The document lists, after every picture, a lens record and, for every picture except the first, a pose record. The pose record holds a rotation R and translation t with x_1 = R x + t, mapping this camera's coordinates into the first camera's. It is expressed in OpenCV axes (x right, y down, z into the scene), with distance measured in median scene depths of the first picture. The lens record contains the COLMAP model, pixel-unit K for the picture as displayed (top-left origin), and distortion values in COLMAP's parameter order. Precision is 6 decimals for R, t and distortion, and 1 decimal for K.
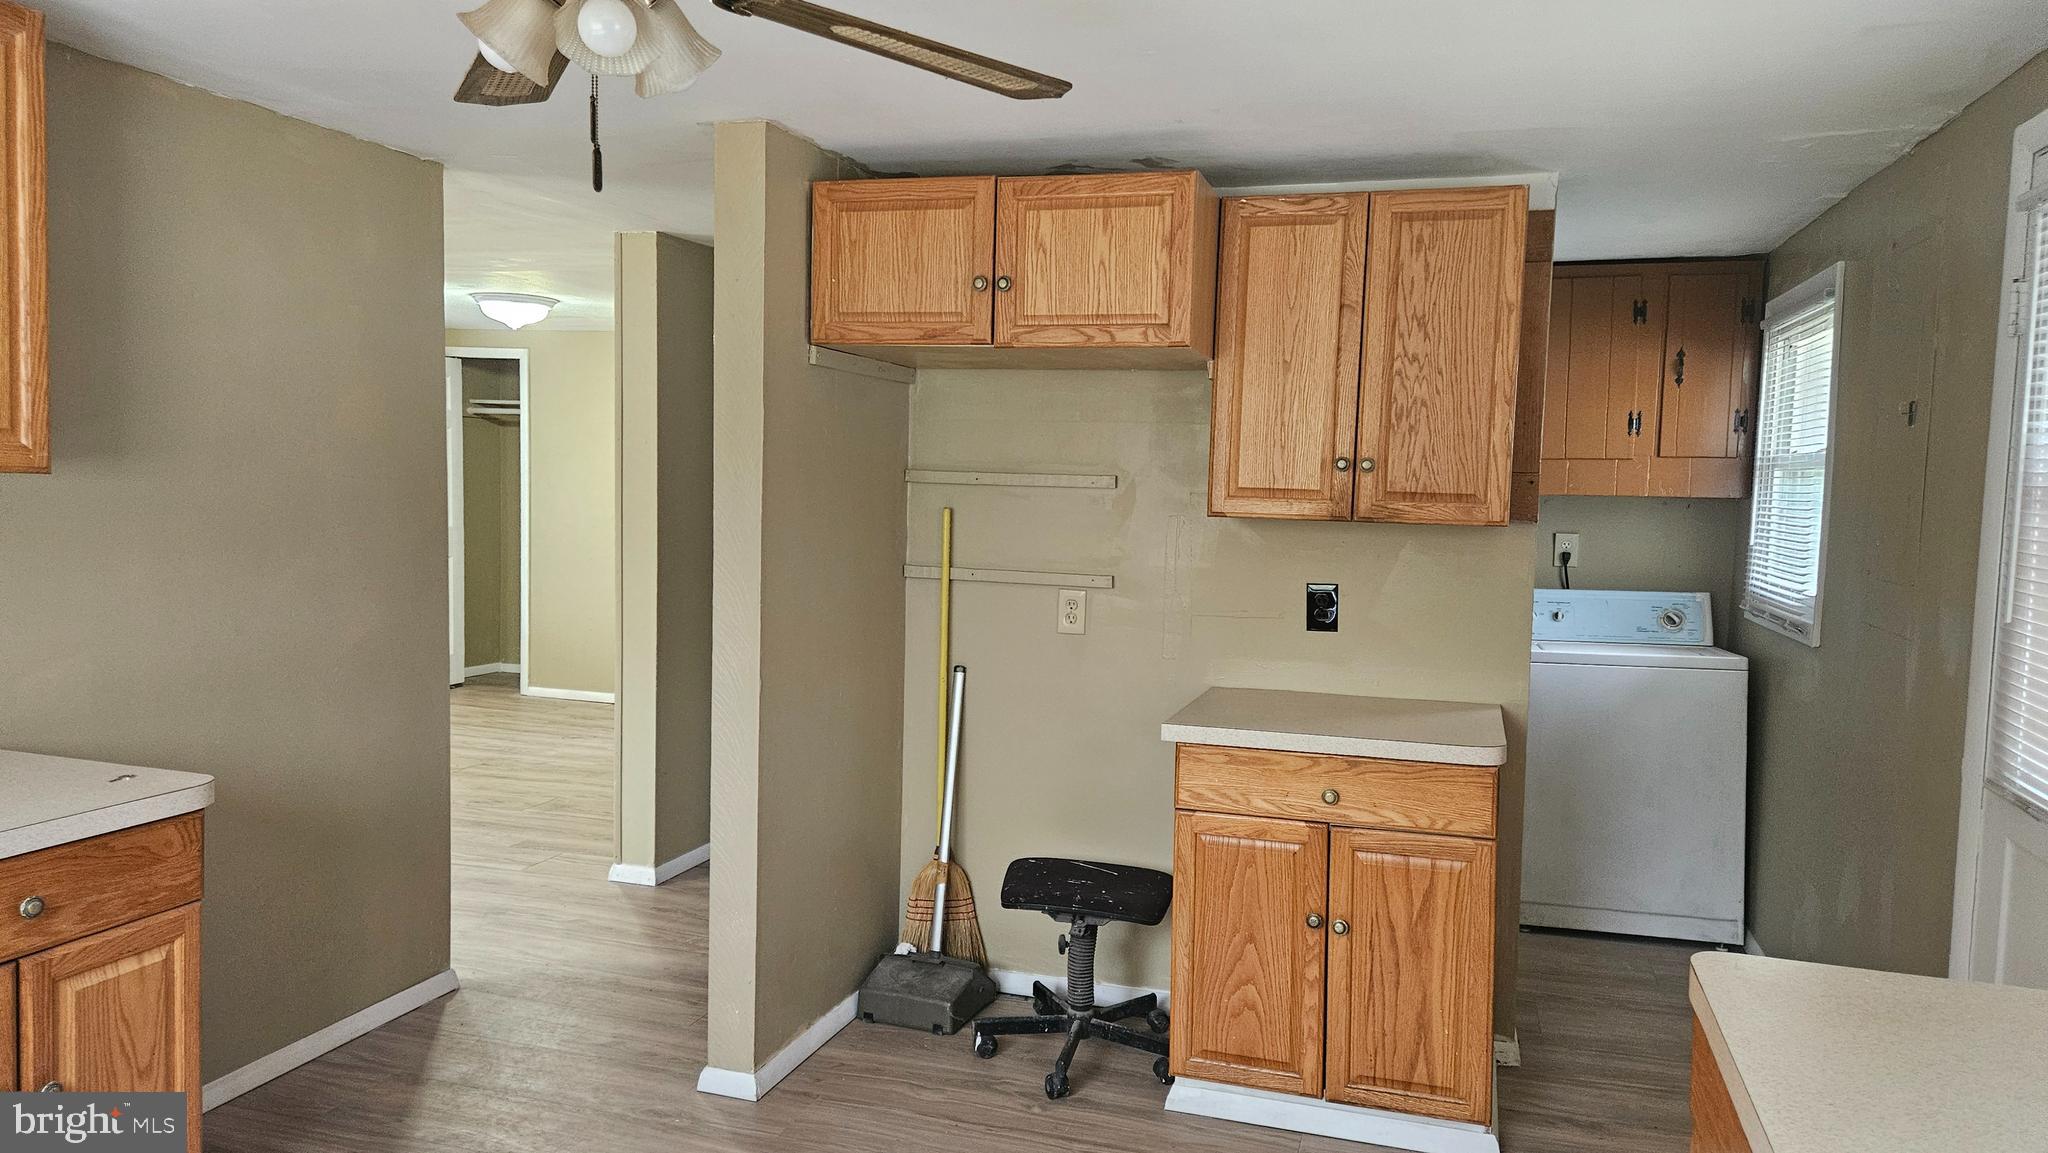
lens RADIAL K [[1349.0, 0, 1024.0], [0, 1349.0, 576.5], [0, 0, 1]] dist [0.000749, 0.000318]
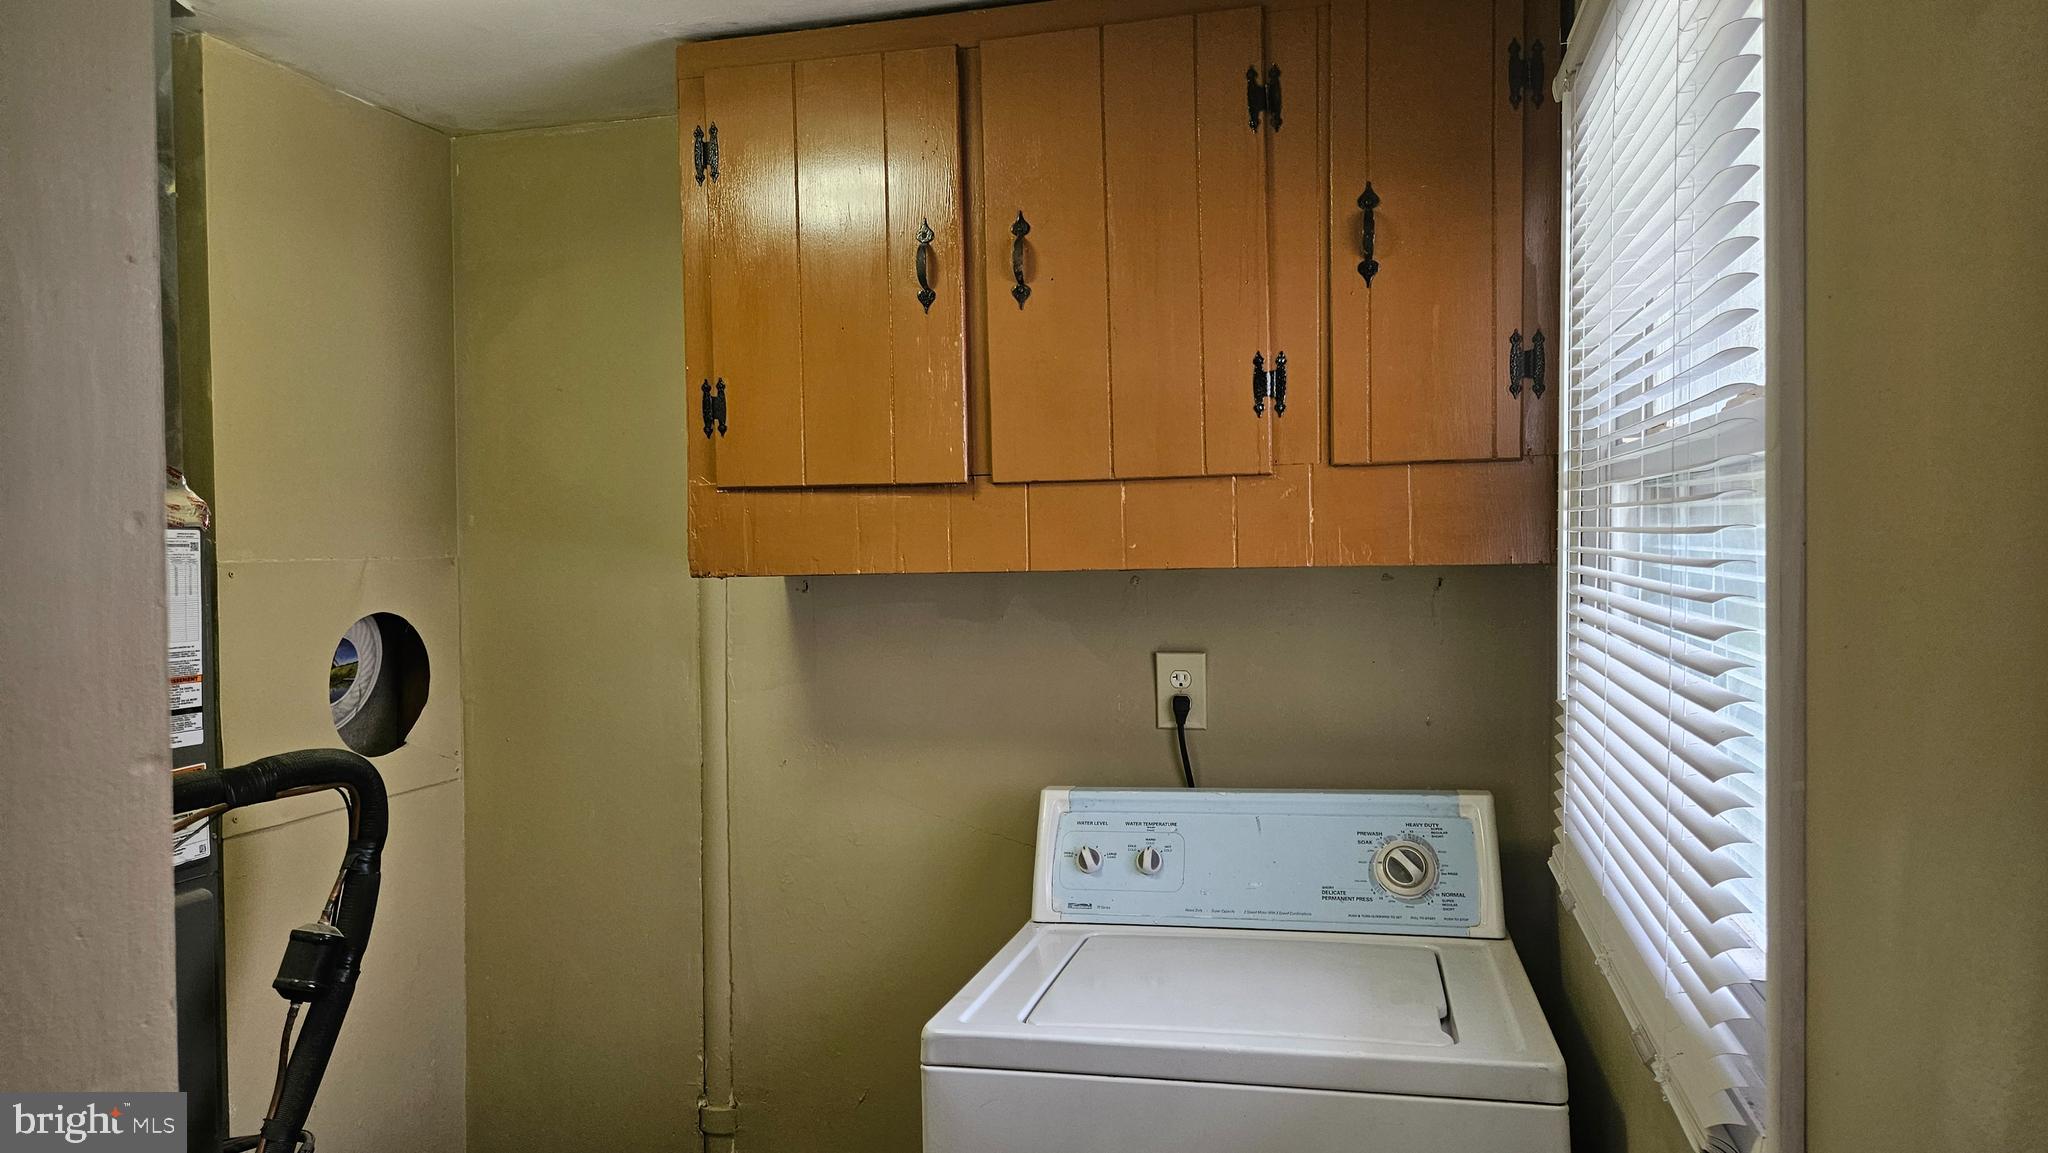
lens RADIAL K [[1410.5, 0, 1024.0], [0, 1410.5, 576.5], [0, 0, 1]] dist [0.073347, 0.000015]
pose [[0.996283, -0.043796, 0.074181, 0.351230], [0.047063, 0.997971, -0.042873, -0.043433], [-0.072153, 0.046205, 0.996323, 0.600835]]
